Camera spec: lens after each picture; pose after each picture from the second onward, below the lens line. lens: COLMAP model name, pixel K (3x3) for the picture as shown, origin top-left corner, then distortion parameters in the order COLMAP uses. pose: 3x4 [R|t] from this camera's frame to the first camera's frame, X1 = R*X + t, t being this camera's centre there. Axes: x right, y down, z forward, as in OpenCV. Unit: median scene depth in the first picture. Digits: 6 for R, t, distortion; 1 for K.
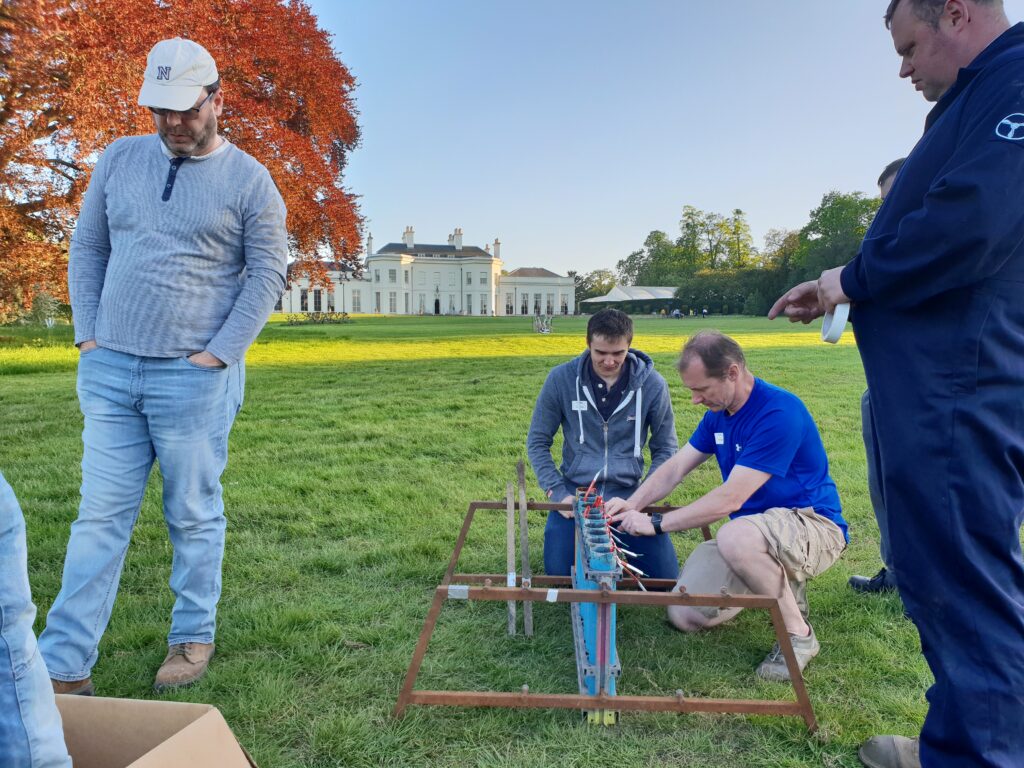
lens RADIAL K [[812.6, 0, 518.0], [0, 812.6, 374.2], [0, 0, 1]] dist [0.054962, -0.006591]
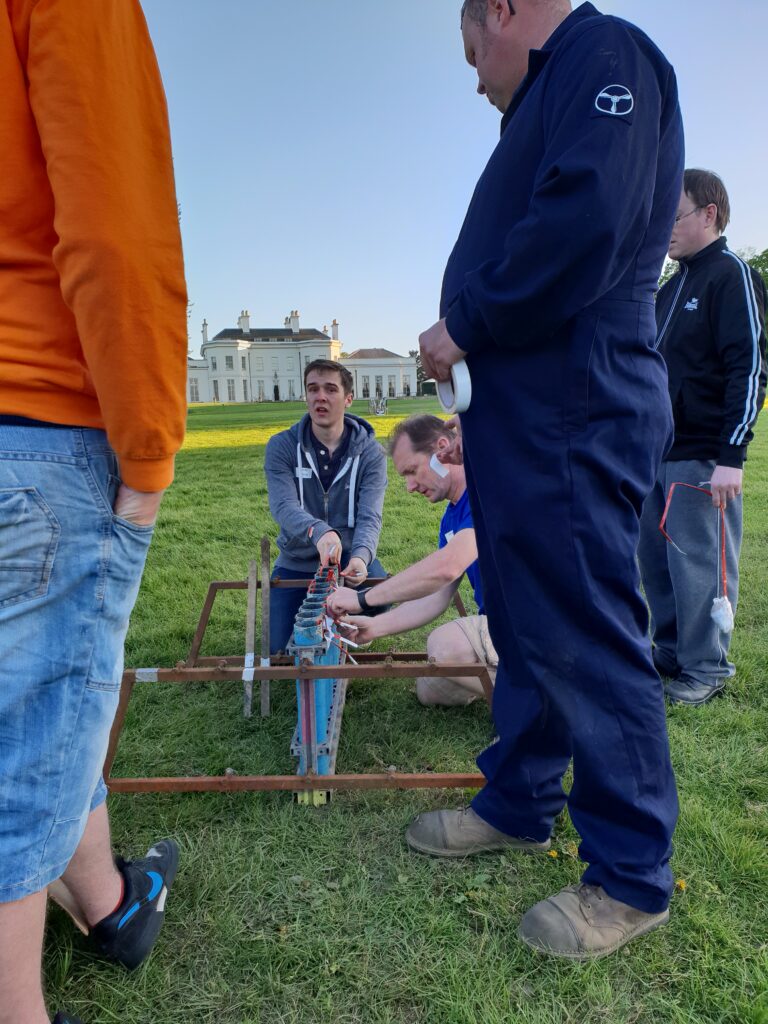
lens RADIAL K [[812.6, 0, 388.1], [0, 812.6, 519.1], [0, 0, 1]] dist [0.054962, -0.006591]
pose [[0.999279, -0.037525, -0.005796, 0.157671], [0.037836, 0.996899, 0.069005, 0.026074], [0.003189, -0.069175, 0.997599, 0.058723]]
